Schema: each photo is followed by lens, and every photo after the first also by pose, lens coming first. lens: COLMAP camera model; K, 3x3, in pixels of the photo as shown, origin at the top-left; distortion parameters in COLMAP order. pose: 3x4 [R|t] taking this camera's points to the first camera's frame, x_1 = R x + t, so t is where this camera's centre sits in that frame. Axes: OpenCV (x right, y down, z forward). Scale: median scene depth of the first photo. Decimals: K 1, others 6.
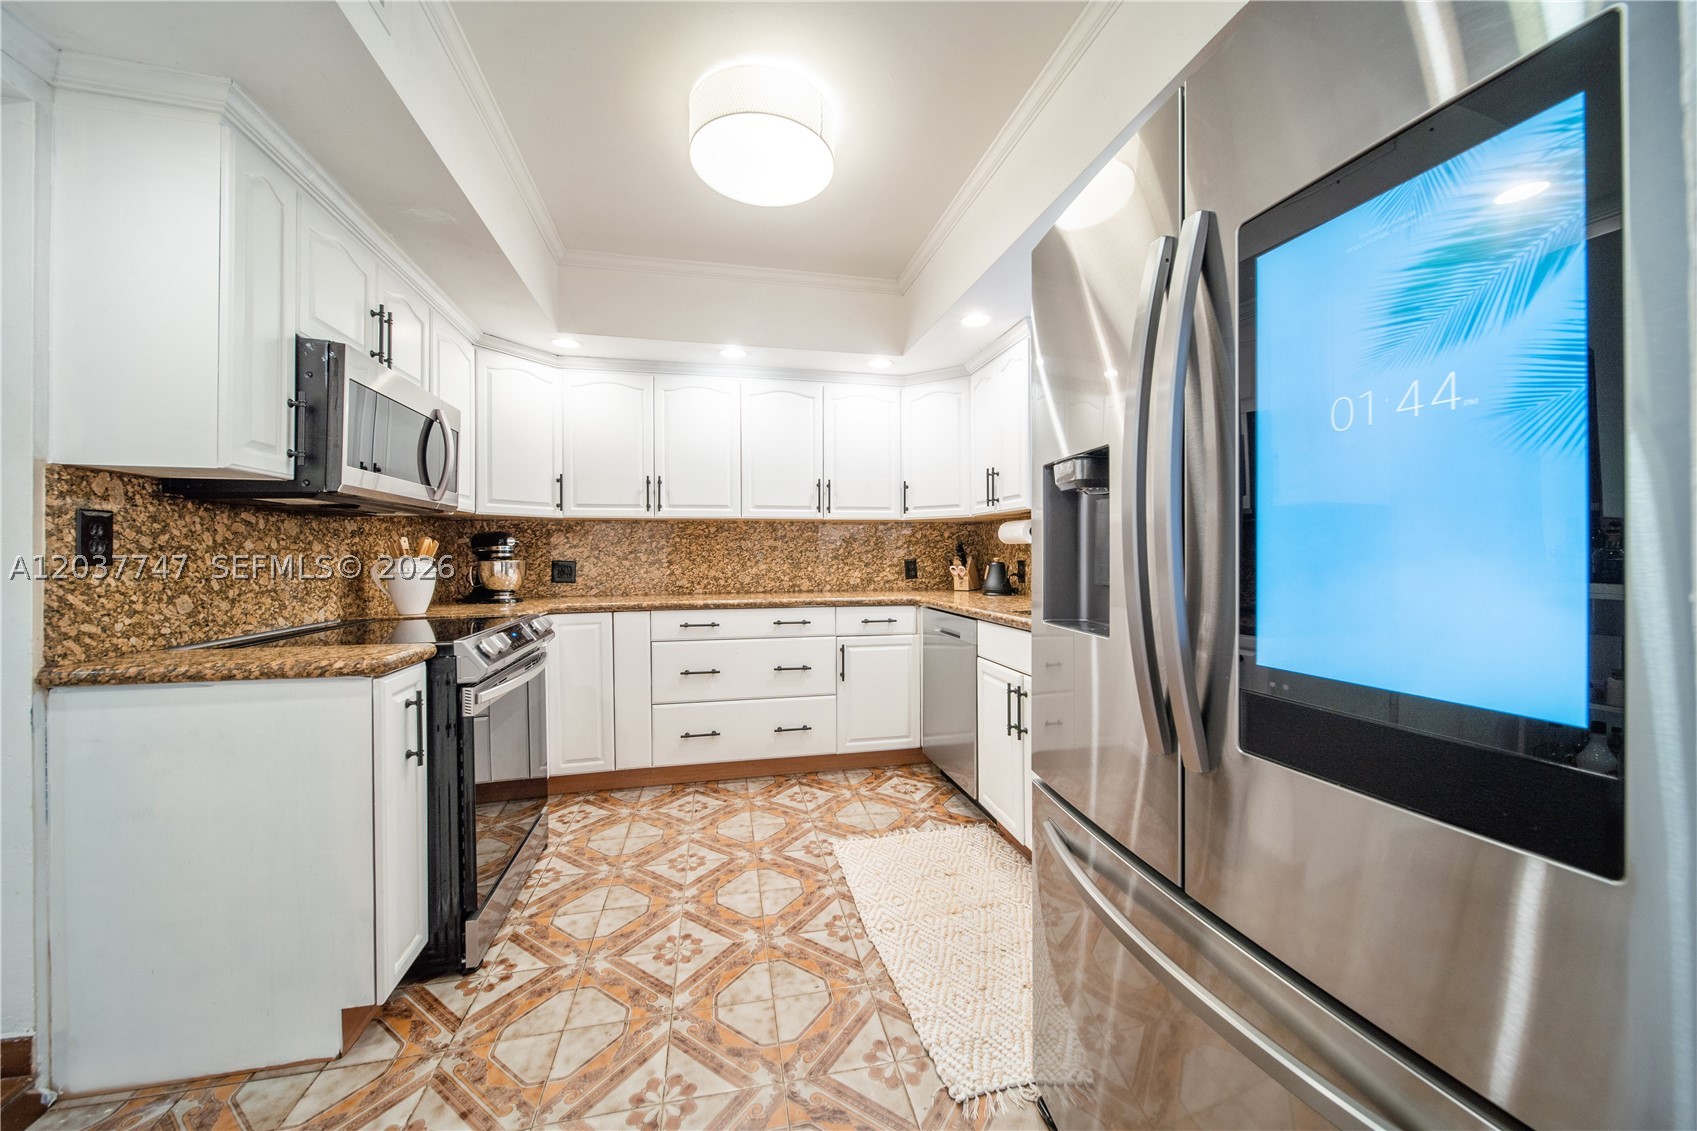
lens RADIAL K [[609.7, 0, 840.6], [0, 609.7, 561.4], [0, 0, 1]] dist [0.002752, -0.001306]
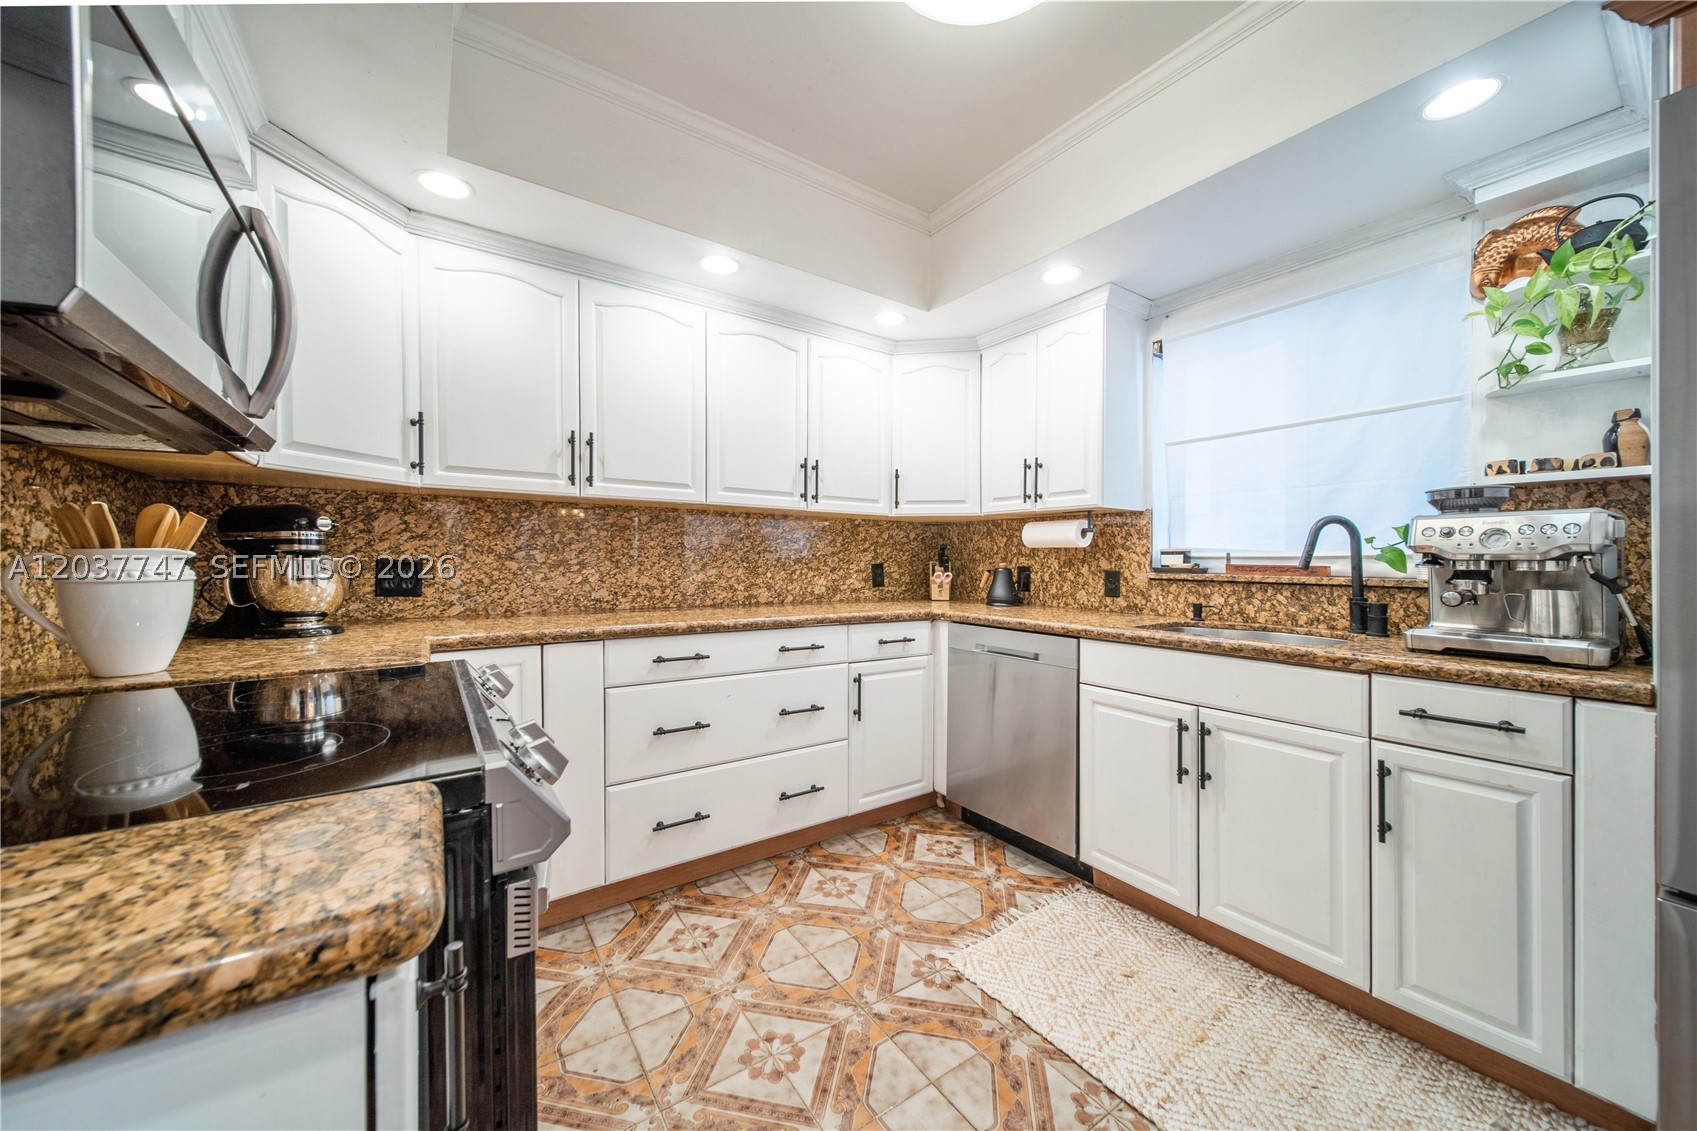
lens RADIAL K [[609.7, 0, 862.2], [0, 609.7, 570.5], [0, 0, 1]] dist [0.002752, -0.001306]
pose [[0.920402, 0.006840, 0.390914, -0.297025], [-0.009209, 0.999949, 0.004186, 0.003071], [-0.390866, -0.007453, 0.920418, 0.293134]]
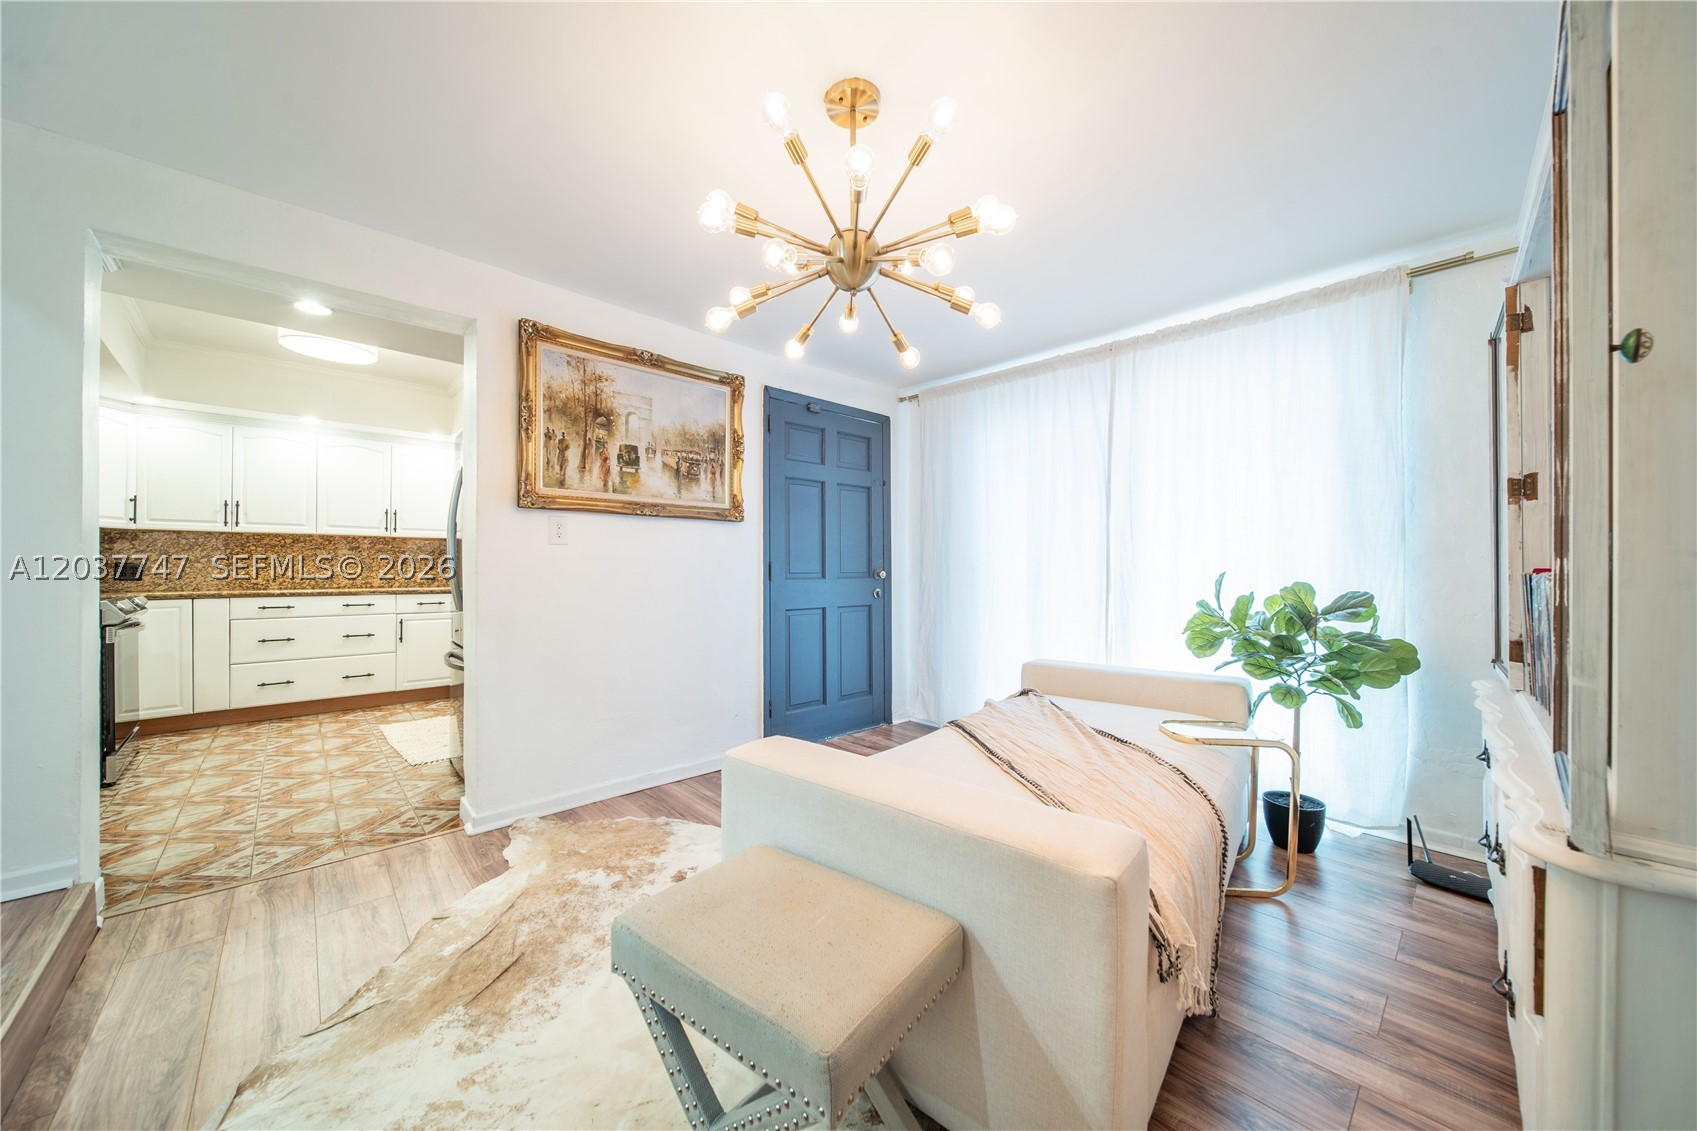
lens RADIAL K [[609.7, 0, 850.8], [0, 609.7, 568.3], [0, 0, 1]] dist [0.002752, -0.001306]
pose [[0.855225, 0.009387, 0.518172, 0.175480], [-0.001130, 0.999867, -0.016248, 0.032168], [-0.518256, 0.013310, 0.855122, -0.908159]]
